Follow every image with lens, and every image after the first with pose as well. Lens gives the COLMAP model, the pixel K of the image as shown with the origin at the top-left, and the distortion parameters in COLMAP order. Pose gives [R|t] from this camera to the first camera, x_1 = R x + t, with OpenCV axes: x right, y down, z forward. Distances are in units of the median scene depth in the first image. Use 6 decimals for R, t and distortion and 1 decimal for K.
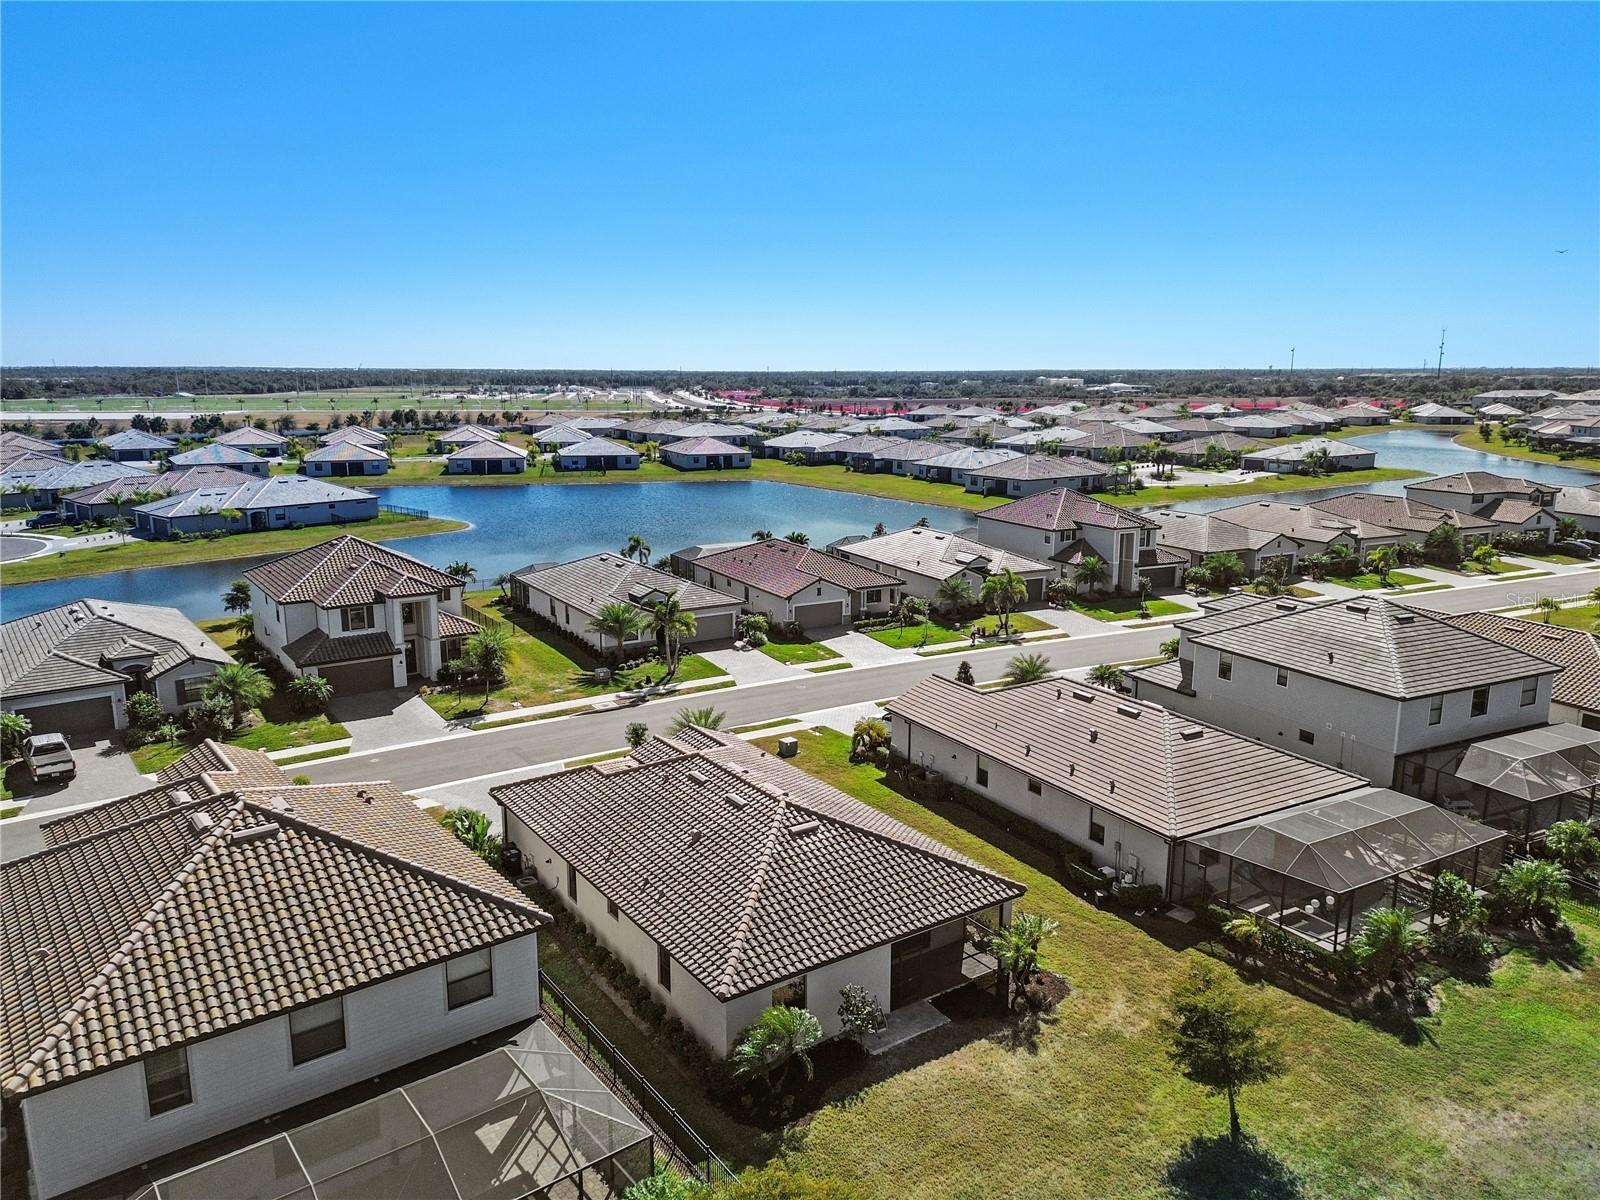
lens RADIAL K [[1129.2, 0, 802.8], [0, 1129.2, 601.2], [0, 0, 1]] dist [0.075728, -0.073615]
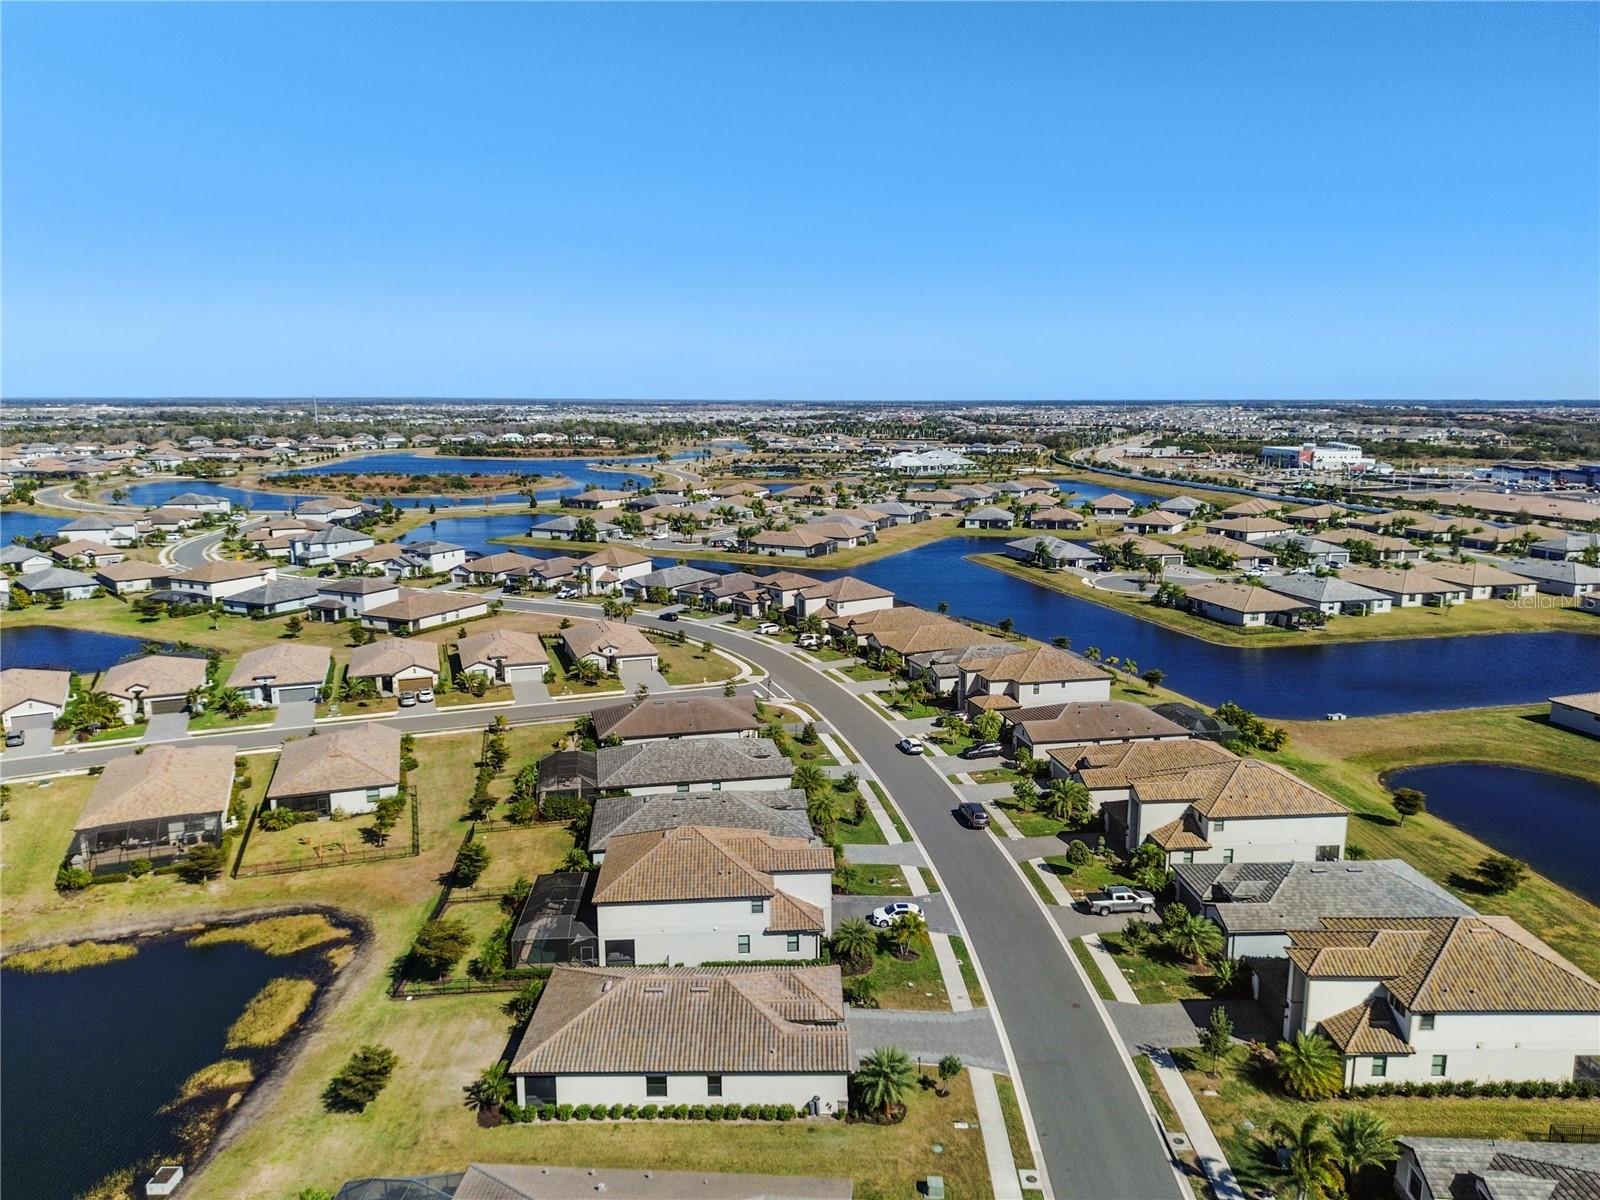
lens RADIAL K [[1108.7, 0, 816.9], [0, 1108.7, 595.8], [0, 0, 1]] dist [0.037945, -0.083067]
pose [[-0.554031, 0.130250, -0.822244, 0.695012], [-0.175081, 0.947365, 0.268040, -0.537208], [0.813877, 0.292462, -0.502066, 1.159424]]
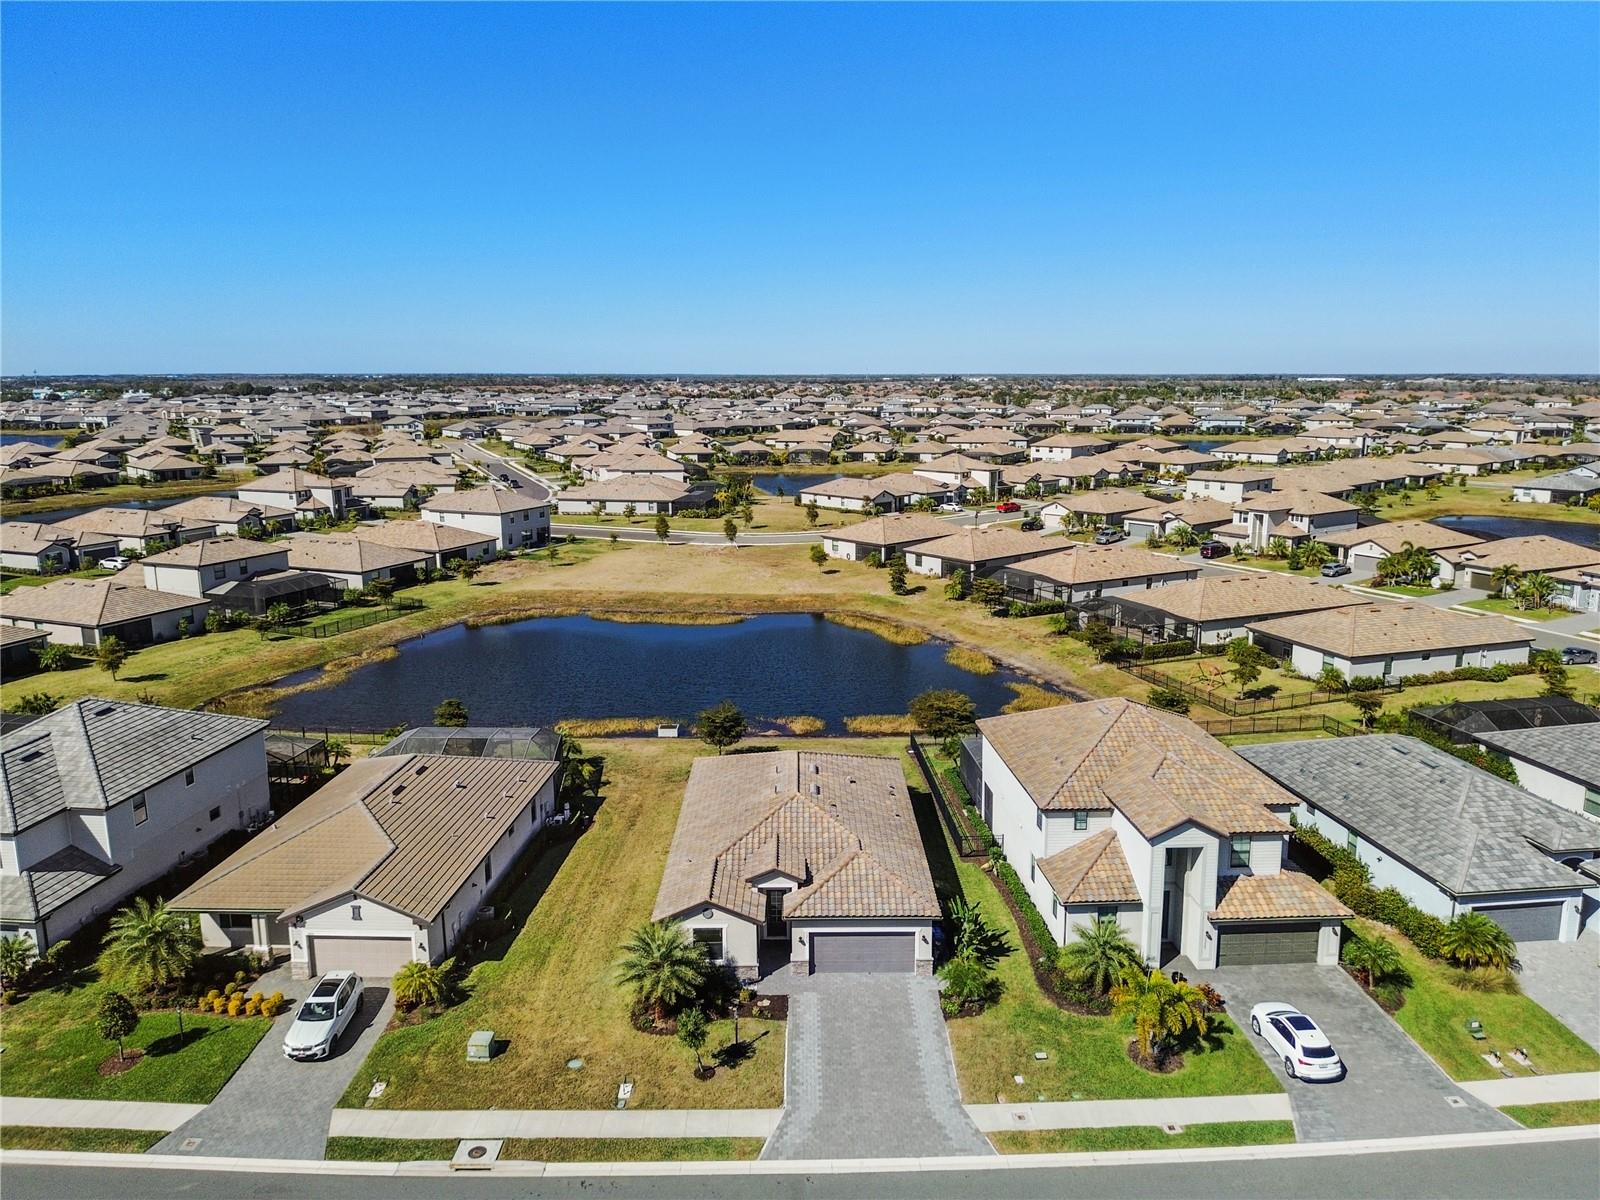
lens RADIAL K [[1116.1, 0, 800.0], [0, 1116.1, 600.0], [0, 0, 1]] dist [0.035334, -0.056356]
pose [[-0.832571, -0.108919, 0.543105, -0.481955], [0.114841, 0.925232, 0.361604, -0.327154], [-0.541883, 0.363432, -0.757812, 1.226495]]
